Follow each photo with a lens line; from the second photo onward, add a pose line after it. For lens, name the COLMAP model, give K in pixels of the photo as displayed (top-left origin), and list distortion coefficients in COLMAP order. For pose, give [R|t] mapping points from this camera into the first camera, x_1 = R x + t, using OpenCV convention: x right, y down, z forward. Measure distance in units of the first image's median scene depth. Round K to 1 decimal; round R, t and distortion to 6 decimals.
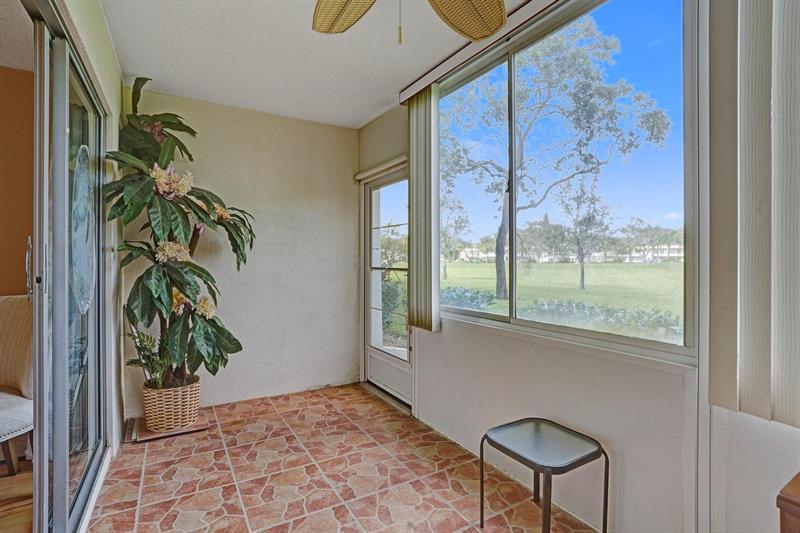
lens RADIAL K [[376.7, 0, 403.5], [0, 376.7, 259.2], [0, 0, 1]] dist [-0.051086, 0.021922]
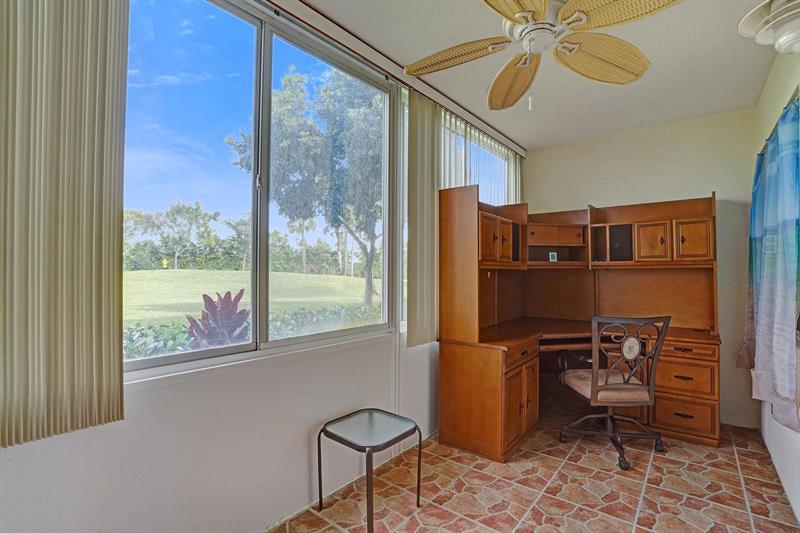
lens RADIAL K [[386.0, 0, 397.4], [0, 386.0, 266.8], [0, 0, 1]] dist [-0.053279, 0.024255]
pose [[-0.316947, 0.002509, 0.948440, -0.511873], [-0.007414, 0.999959, -0.005123, -0.007583], [-0.948414, -0.008656, -0.316915, 0.824681]]
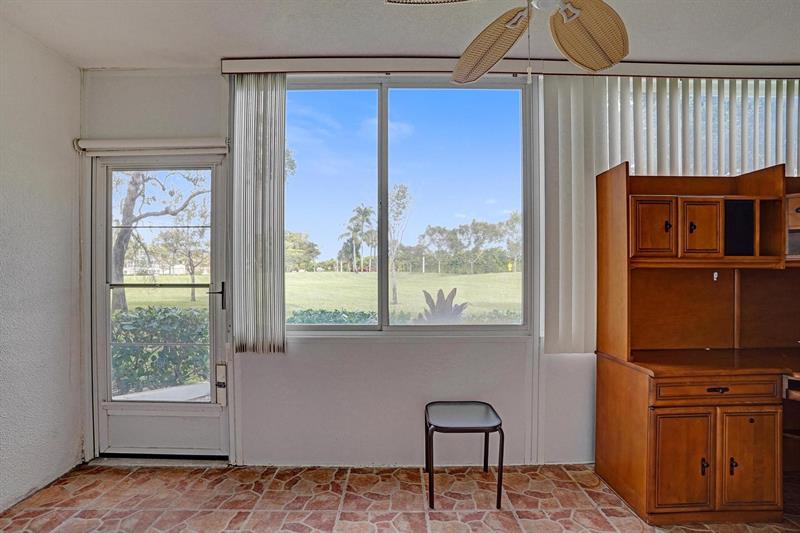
lens RADIAL K [[375.9, 0, 380.1], [0, 375.9, 272.8], [0, 0, 1]] dist [-0.056275, 0.021669]
pose [[0.539156, -0.006748, 0.842179, -0.541687], [0.000638, 0.999971, 0.007604, -0.005158], [-0.842206, -0.003563, 0.539144, 0.345074]]
